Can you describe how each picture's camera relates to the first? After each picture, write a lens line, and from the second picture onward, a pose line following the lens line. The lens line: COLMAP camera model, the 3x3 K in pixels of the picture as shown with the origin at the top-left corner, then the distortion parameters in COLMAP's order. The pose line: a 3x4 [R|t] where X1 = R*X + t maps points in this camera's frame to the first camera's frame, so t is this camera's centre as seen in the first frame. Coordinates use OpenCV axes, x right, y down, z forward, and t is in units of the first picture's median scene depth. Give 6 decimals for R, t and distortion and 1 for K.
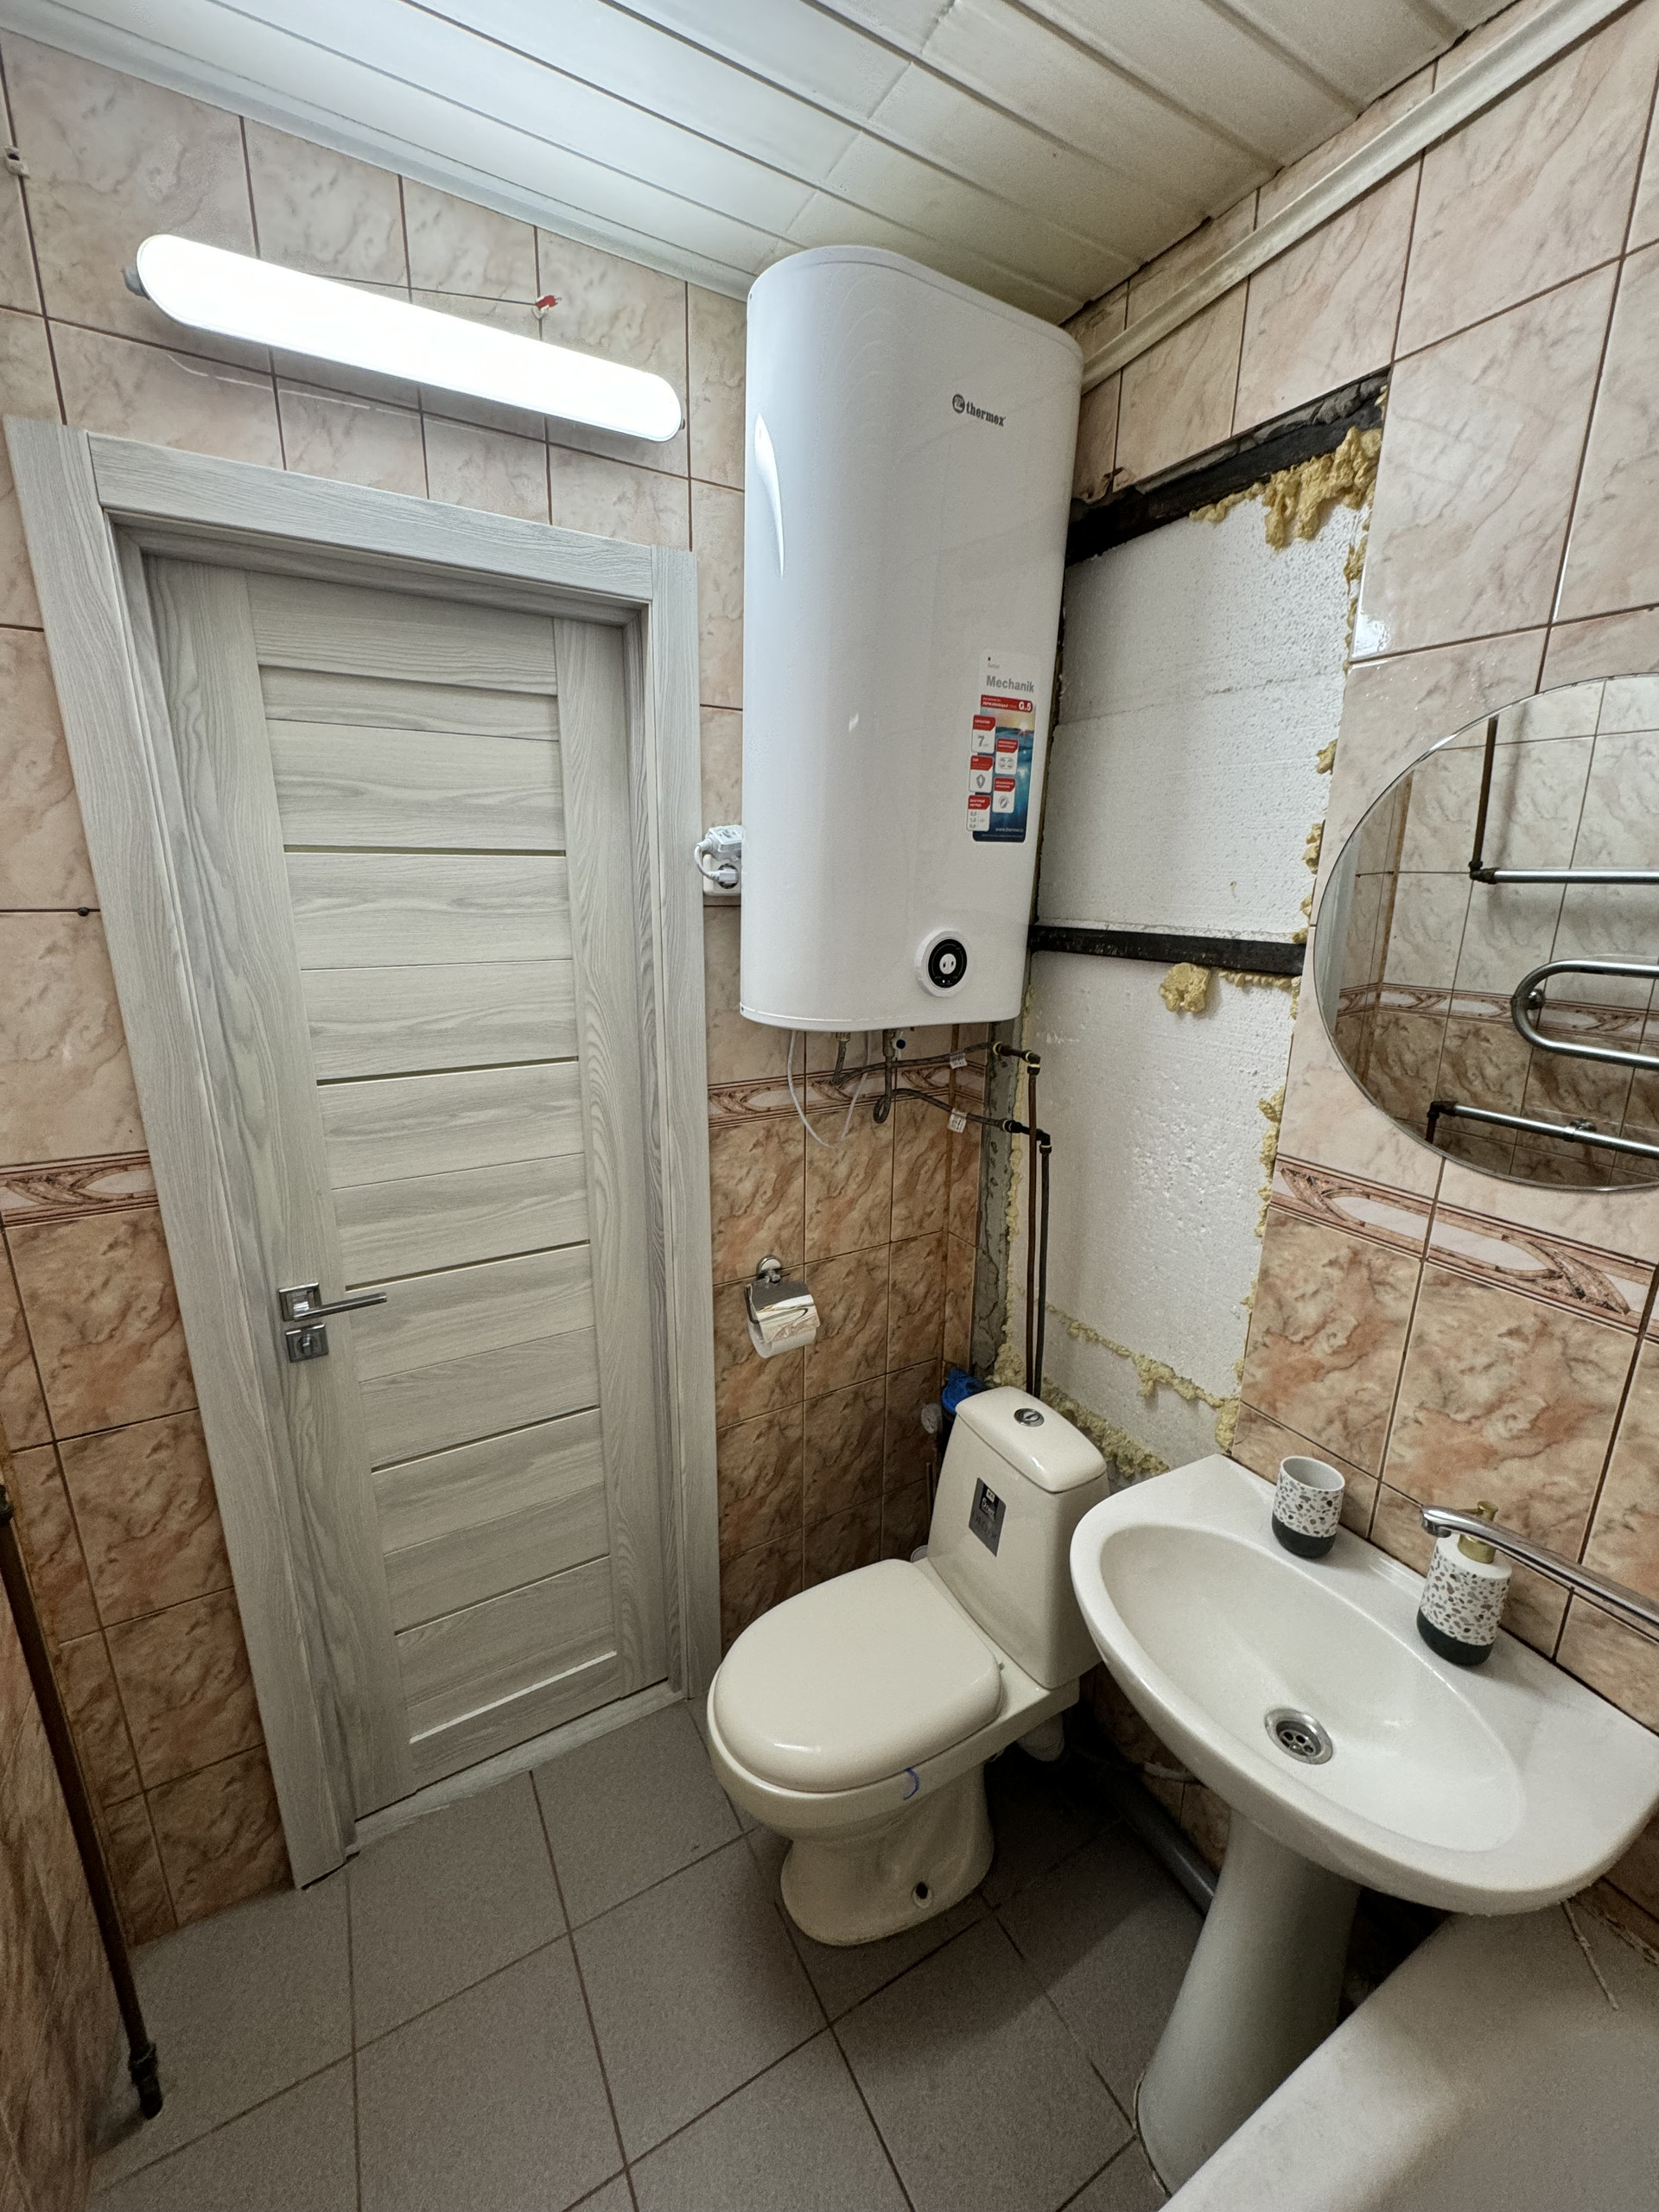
lens RADIAL K [[881.4, 0, 831.6], [0, 881.4, 1103.9], [0, 0, 1]] dist [-0.002730, 0.000164]
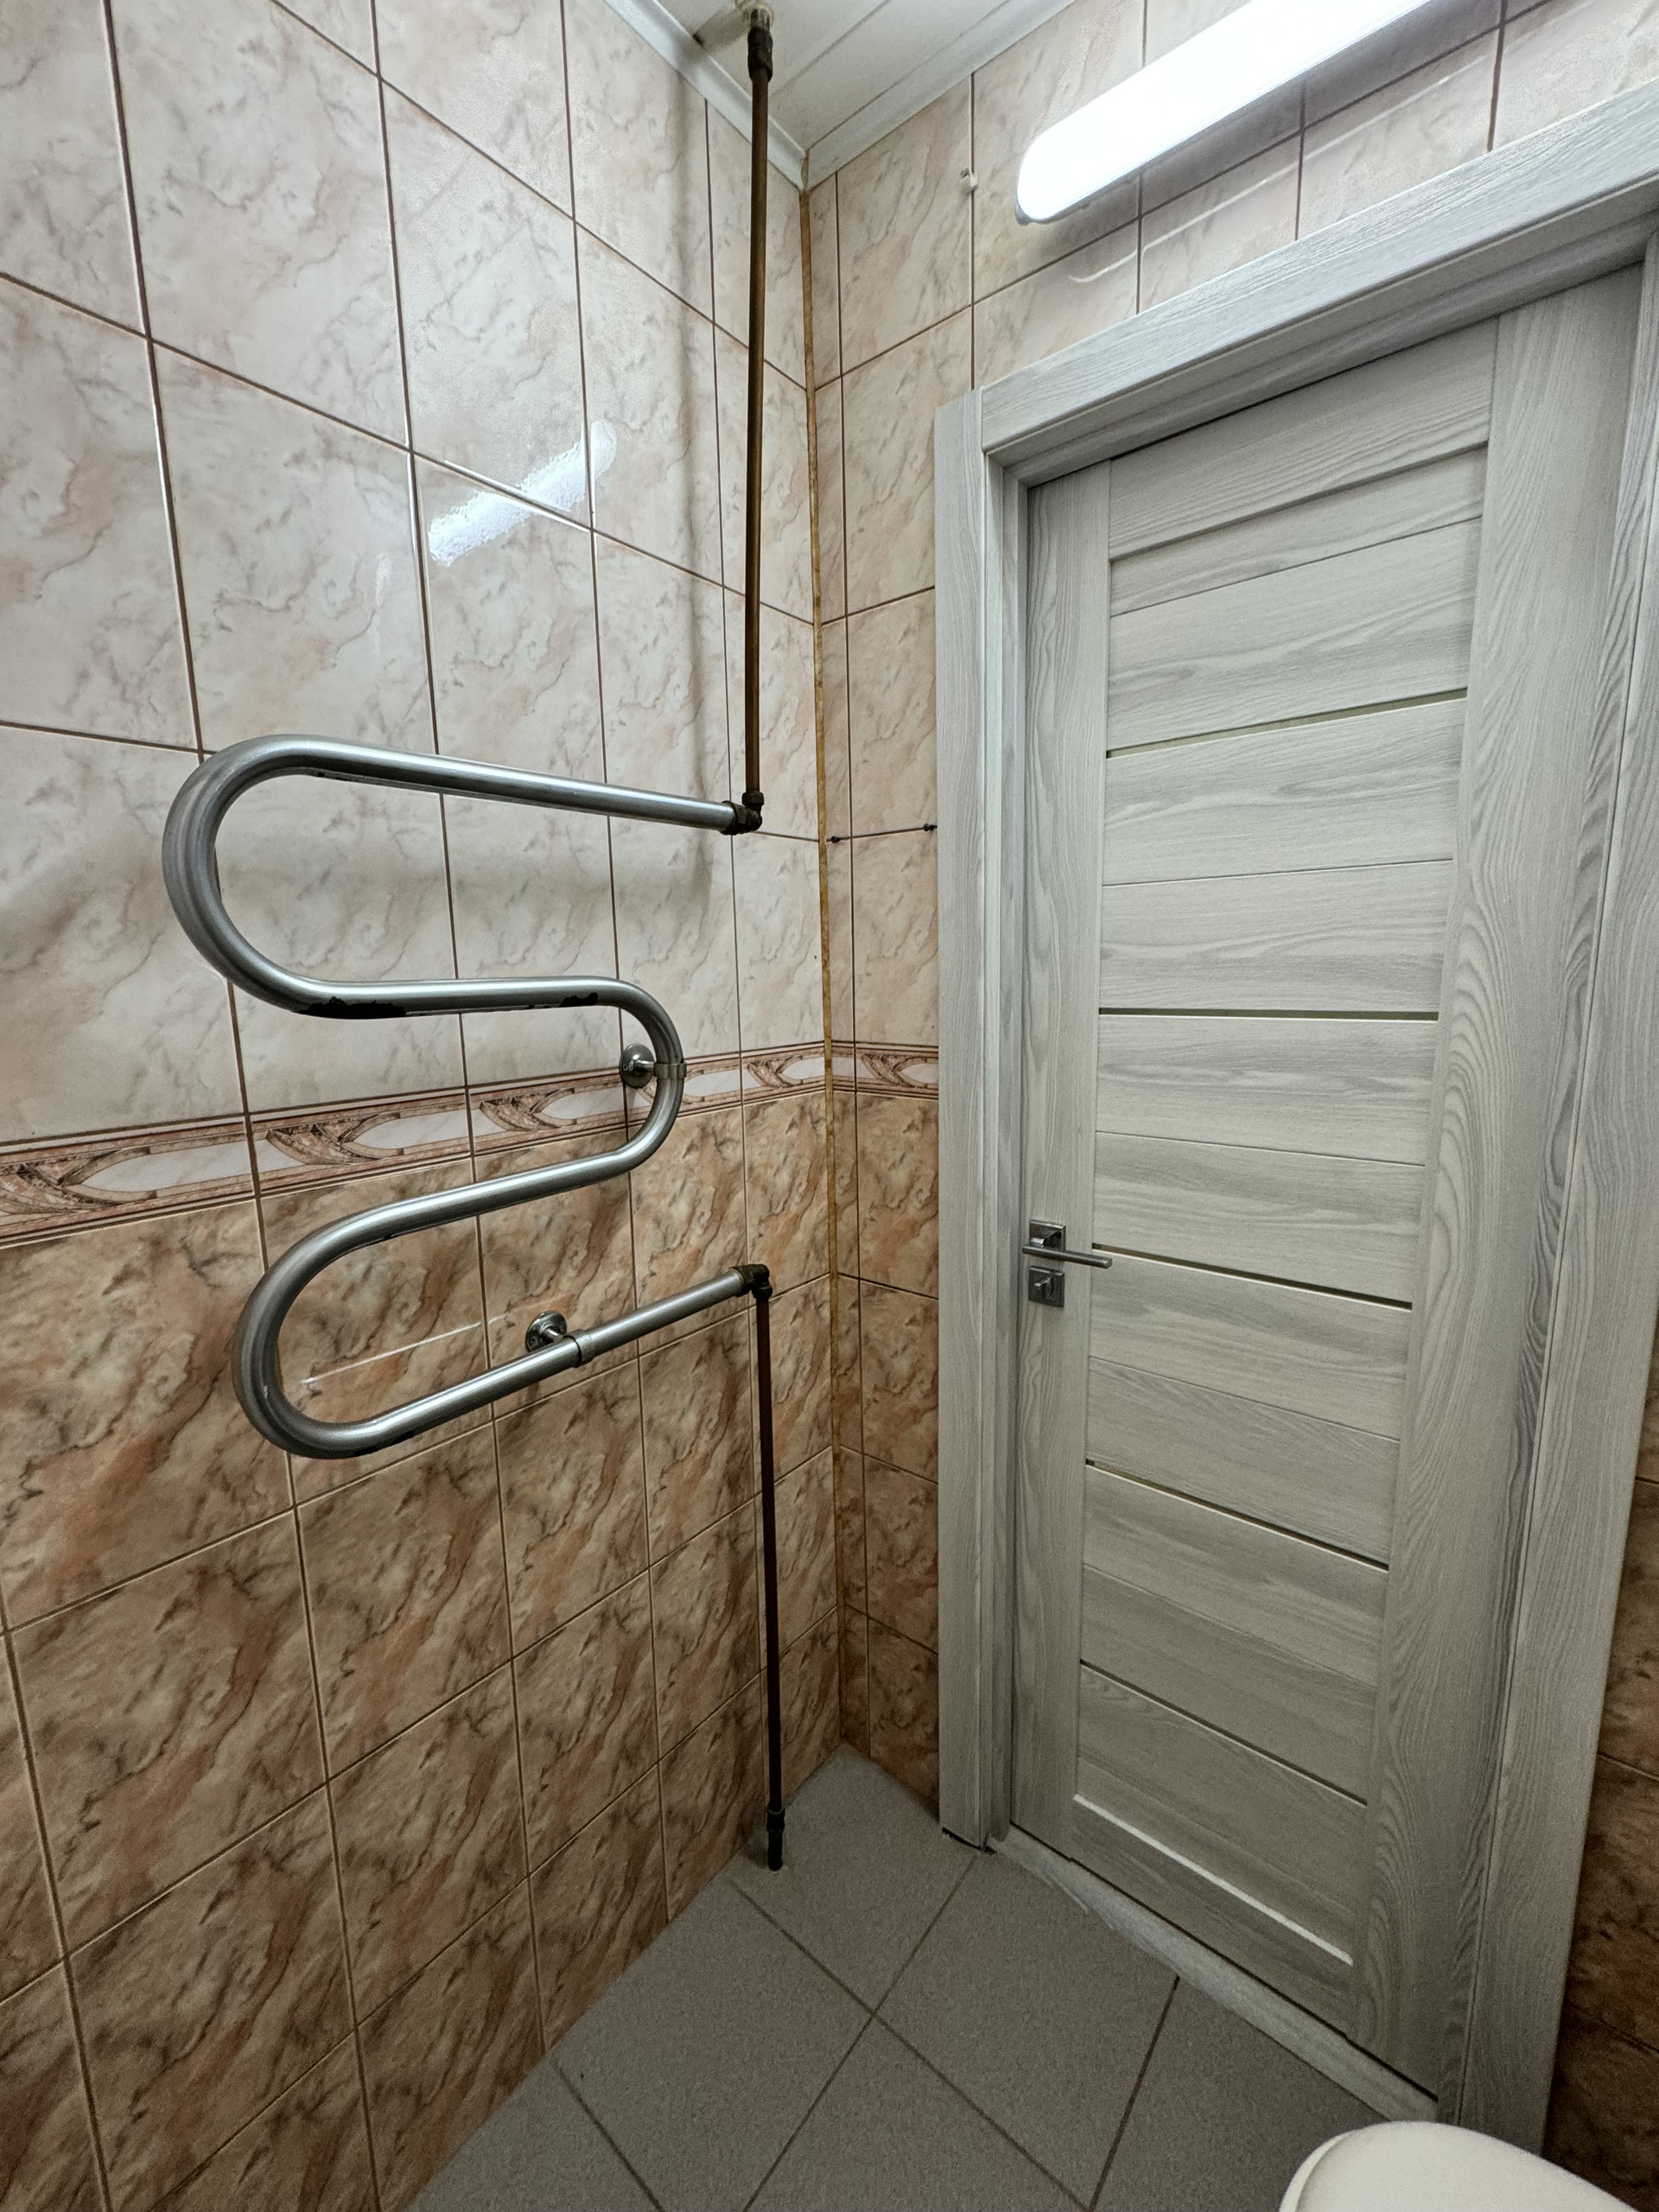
lens RADIAL K [[881.4, 0, 831.6], [0, 881.4, 1103.9], [0, 0, 1]] dist [-0.002730, 0.000164]
pose [[0.358570, 0.129140, -0.924527, 0.179435], [-0.213902, 0.975401, 0.053286, 0.081867], [0.908666, 0.178651, 0.377373, 0.414200]]
